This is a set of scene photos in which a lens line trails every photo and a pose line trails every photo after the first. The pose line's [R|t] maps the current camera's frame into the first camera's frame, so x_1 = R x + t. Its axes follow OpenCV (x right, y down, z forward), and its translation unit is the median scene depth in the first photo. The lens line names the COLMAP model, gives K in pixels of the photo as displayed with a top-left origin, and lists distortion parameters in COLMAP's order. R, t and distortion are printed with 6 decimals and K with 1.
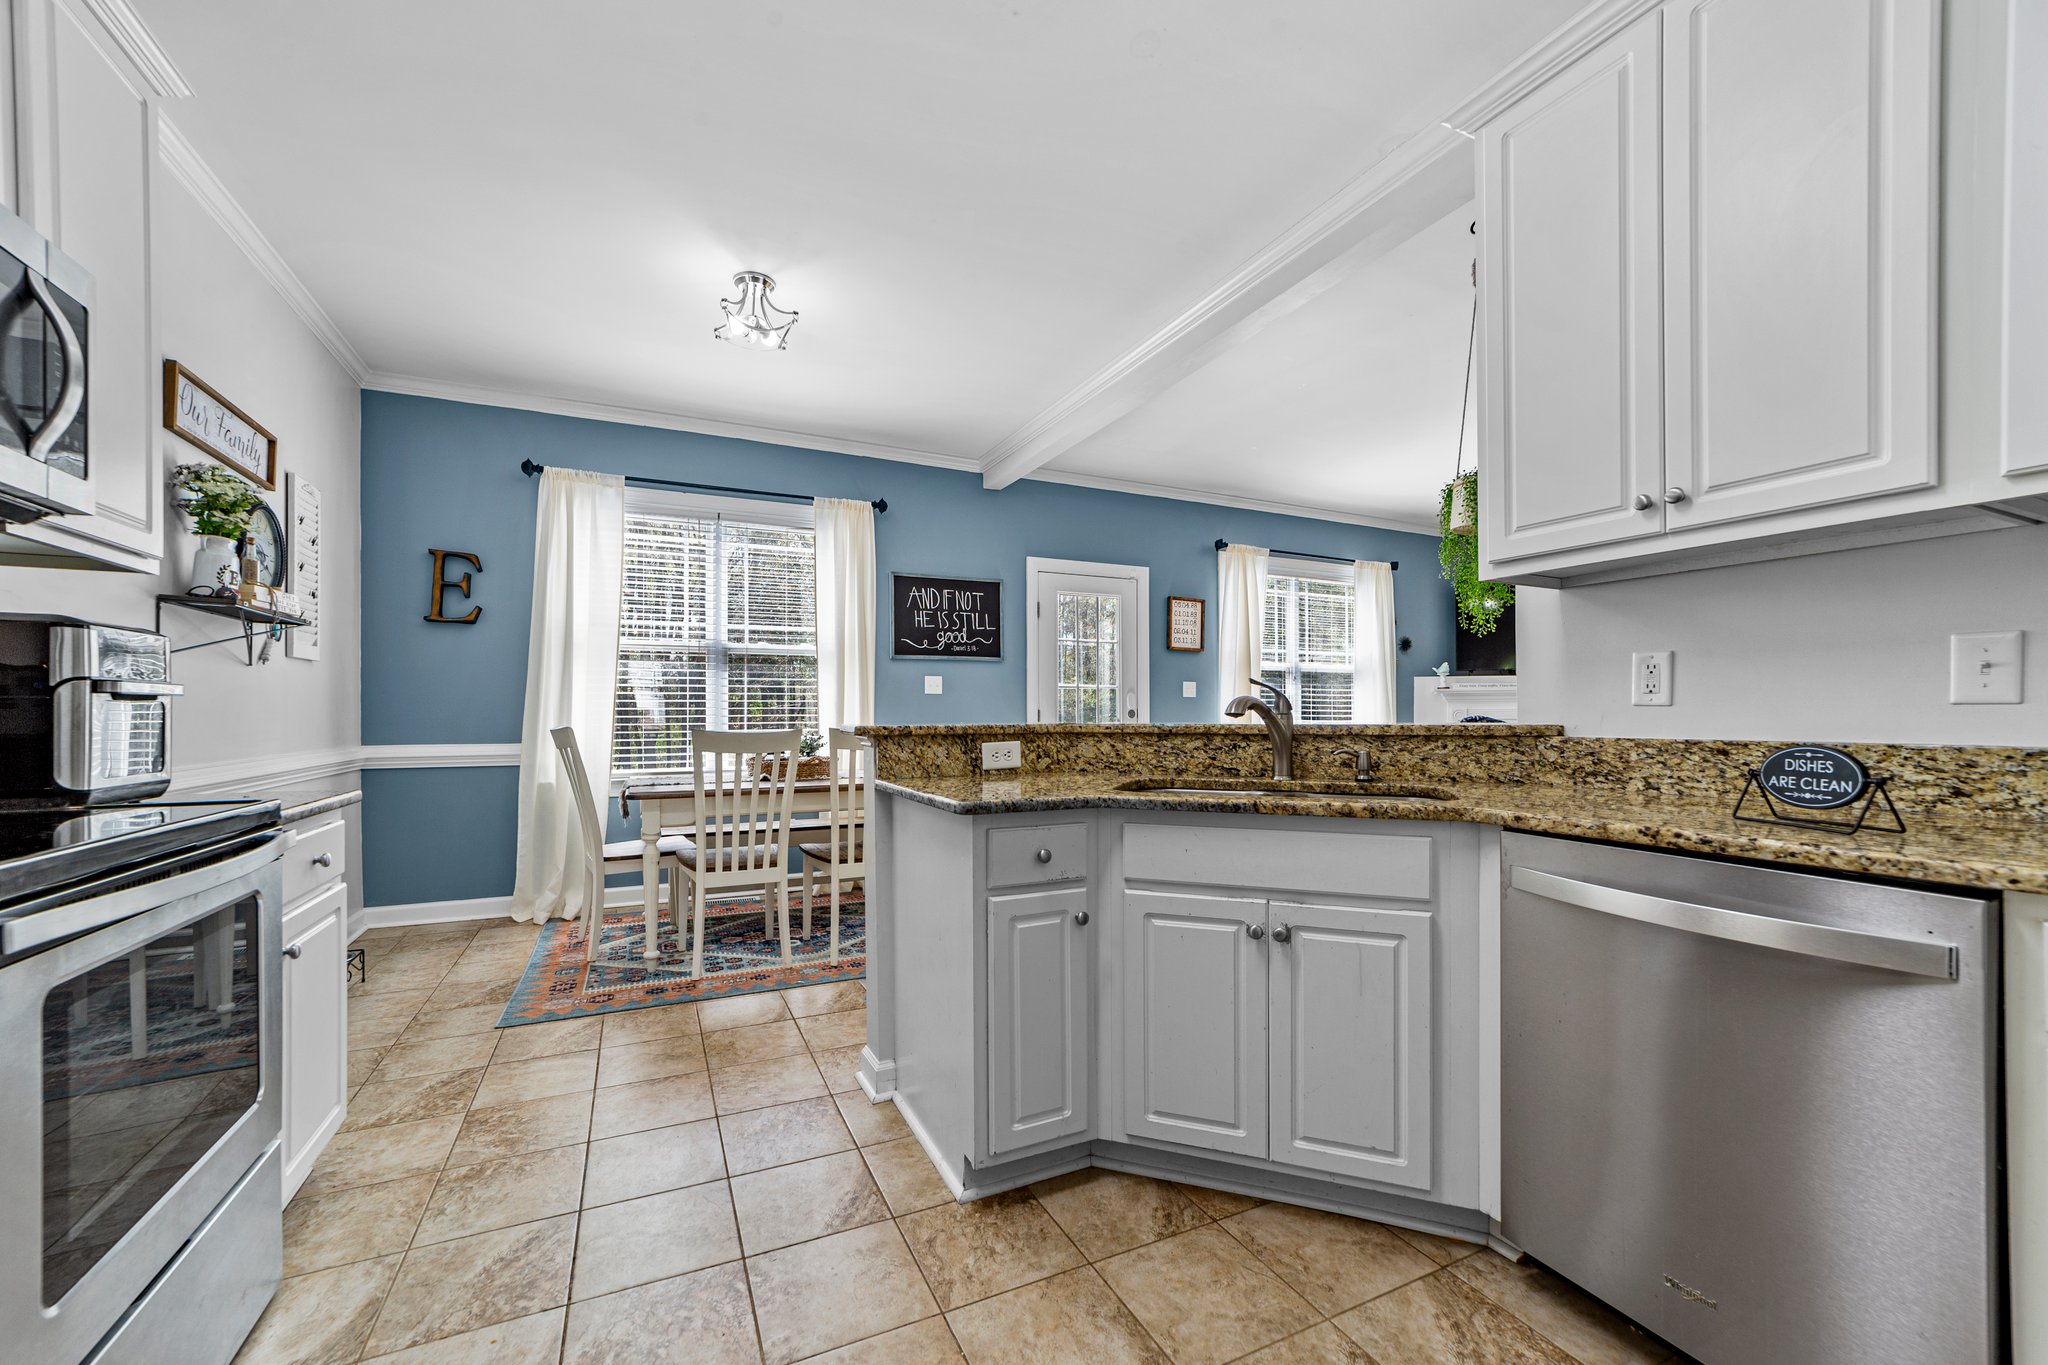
lens RADIAL K [[799.4, 0, 1026.8], [0, 799.4, 715.6], [0, 0, 1]] dist [-0.000889, 0.000050]
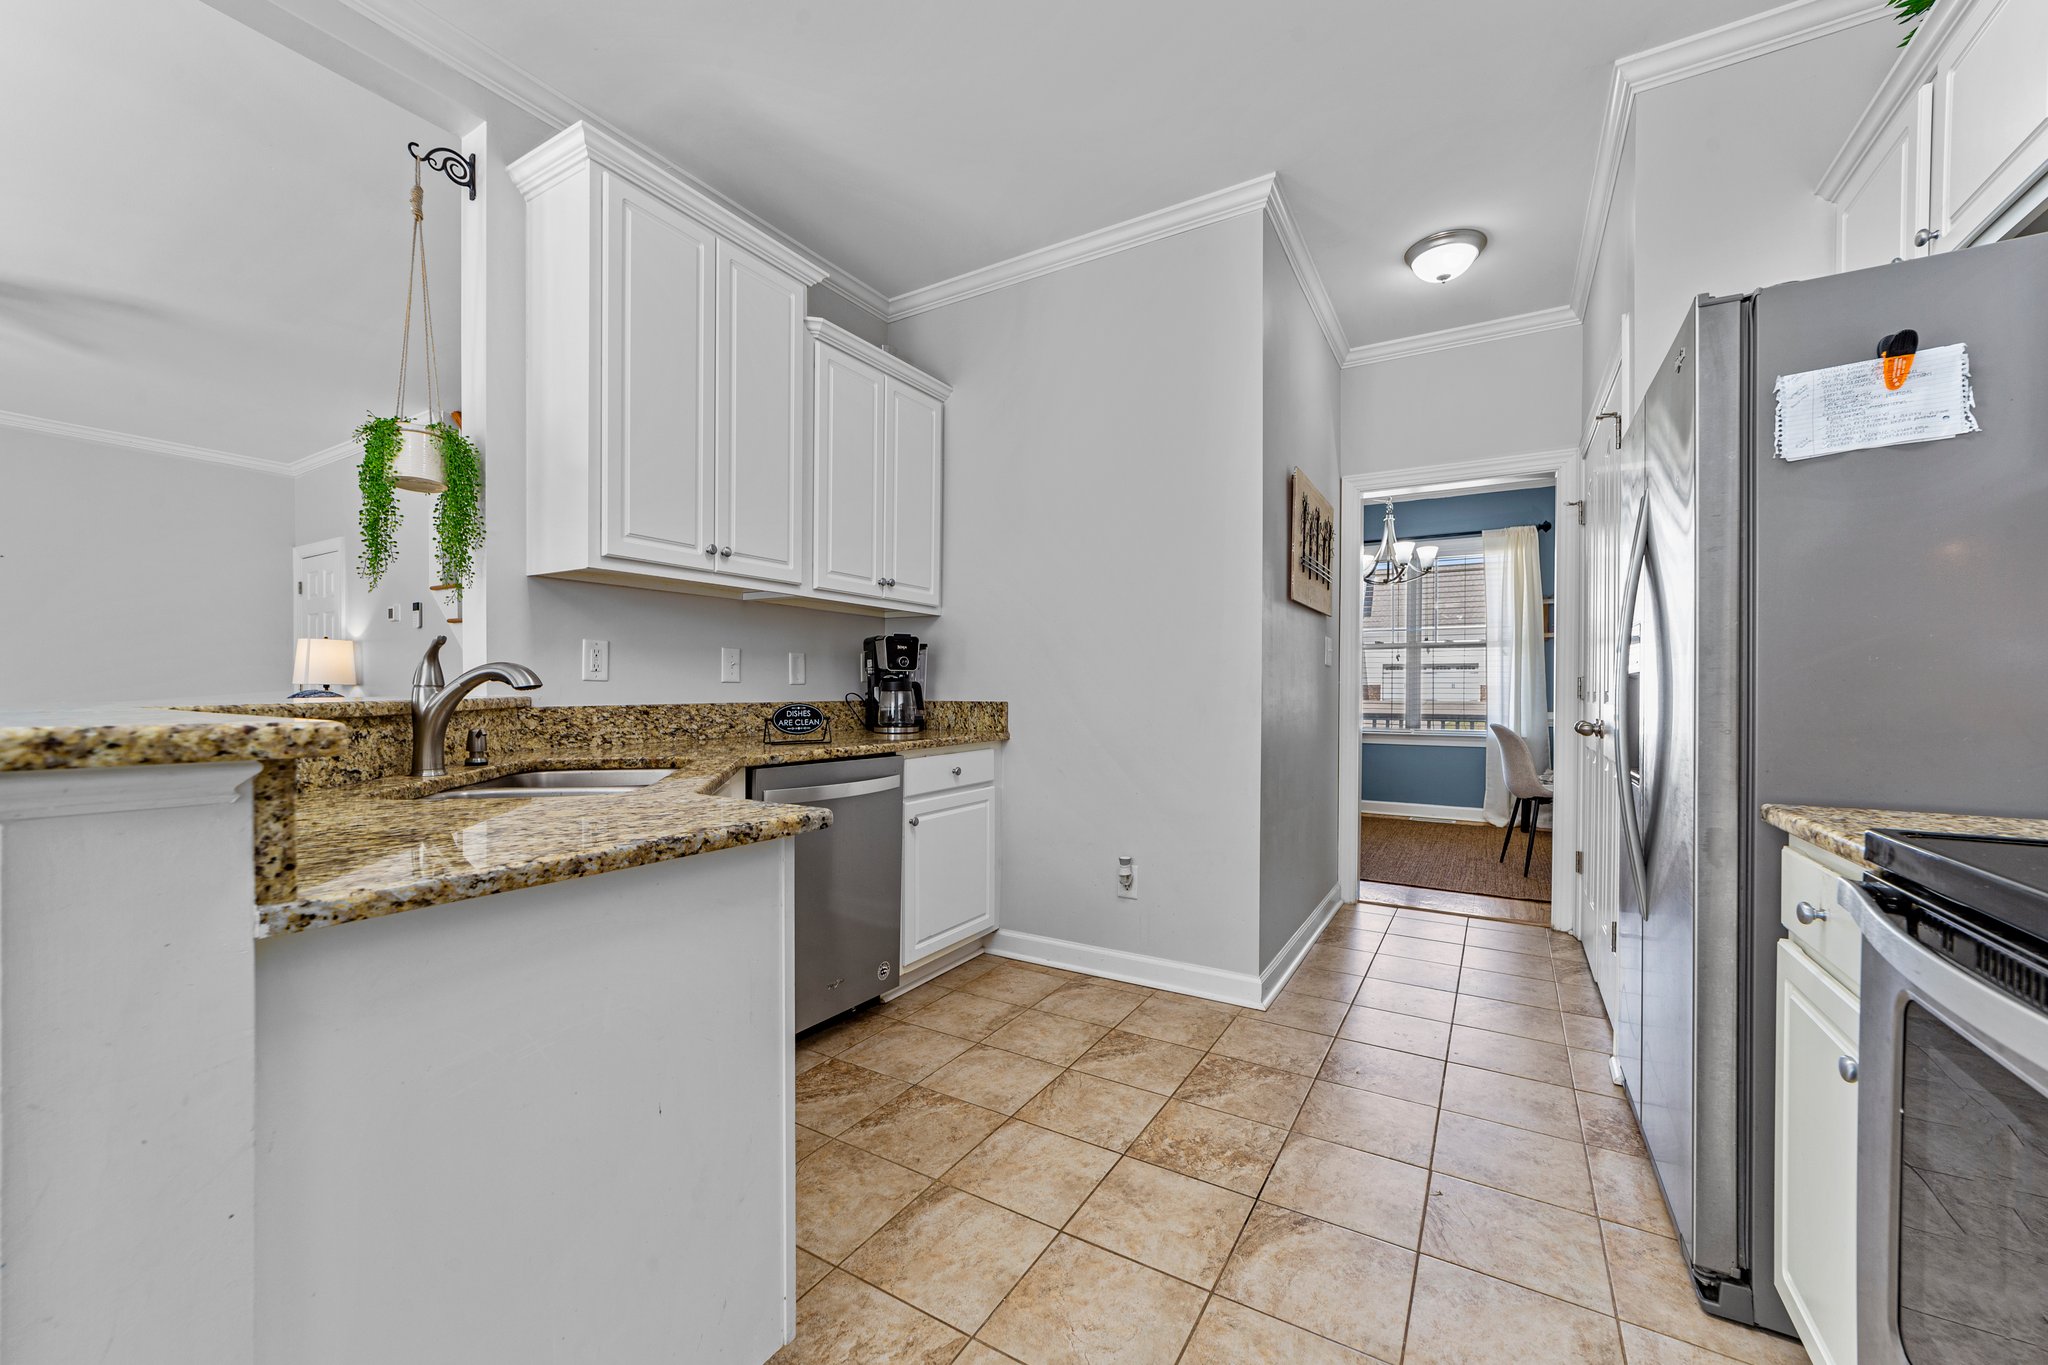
lens RADIAL K [[799.4, 0, 1020.1], [0, 799.4, 688.5], [0, 0, 1]] dist [-0.000889, 0.000050]
pose [[-0.547469, -0.002910, 0.836821, -0.733279], [-0.004077, 0.999991, 0.000810, -0.003435], [-0.836816, -0.002968, -0.547476, 1.180335]]
